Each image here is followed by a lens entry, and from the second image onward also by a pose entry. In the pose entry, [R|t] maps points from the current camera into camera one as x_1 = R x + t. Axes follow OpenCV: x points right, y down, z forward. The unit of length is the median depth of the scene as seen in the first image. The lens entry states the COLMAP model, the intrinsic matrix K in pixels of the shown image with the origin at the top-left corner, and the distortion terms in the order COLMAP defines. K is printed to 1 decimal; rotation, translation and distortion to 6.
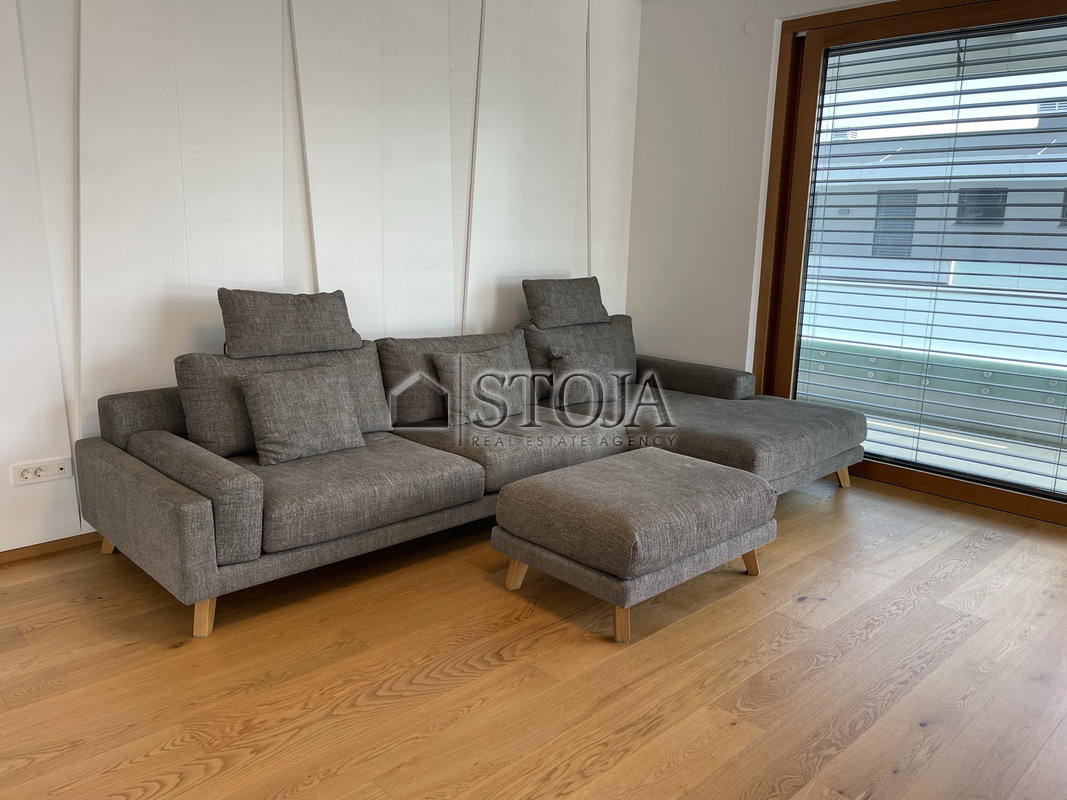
lens RADIAL K [[799.0, 0, 526.1], [0, 799.0, 394.6], [0, 0, 1]] dist [0.013122, 0.007960]
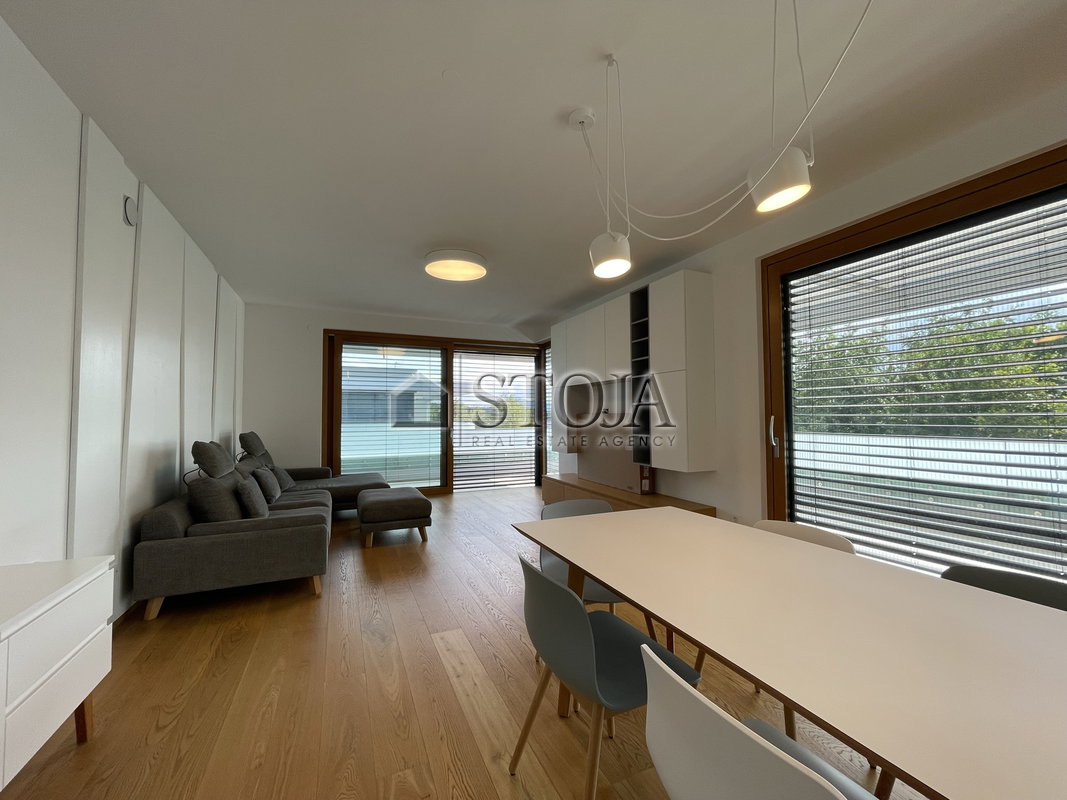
lens RADIAL K [[432.3, 0, 533.6], [0, 432.3, 397.2], [0, 0, 1]] dist [-0.001915, 0.000331]
pose [[0.325452, 0.015029, 0.945439, -1.277053], [0.203955, 0.975221, -0.085710, 0.005275], [-0.923300, 0.220722, 0.314322, -0.009803]]
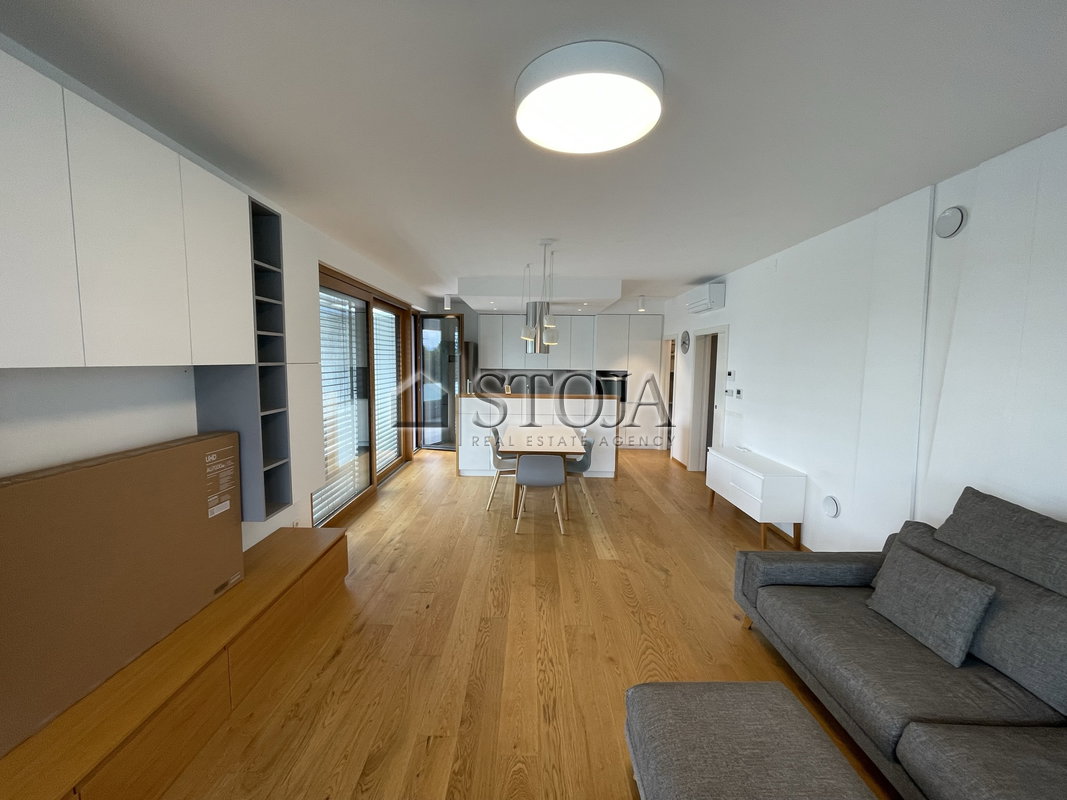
lens RADIAL K [[432.3, 0, 527.4], [0, 432.3, 400.8], [0, 0, 1]] dist [-0.001915, 0.000331]
pose [[-0.688101, 0.037872, -0.724626, 0.676767], [-0.173025, 0.961266, 0.214544, -0.348069], [0.704684, 0.273006, -0.654895, 1.132483]]
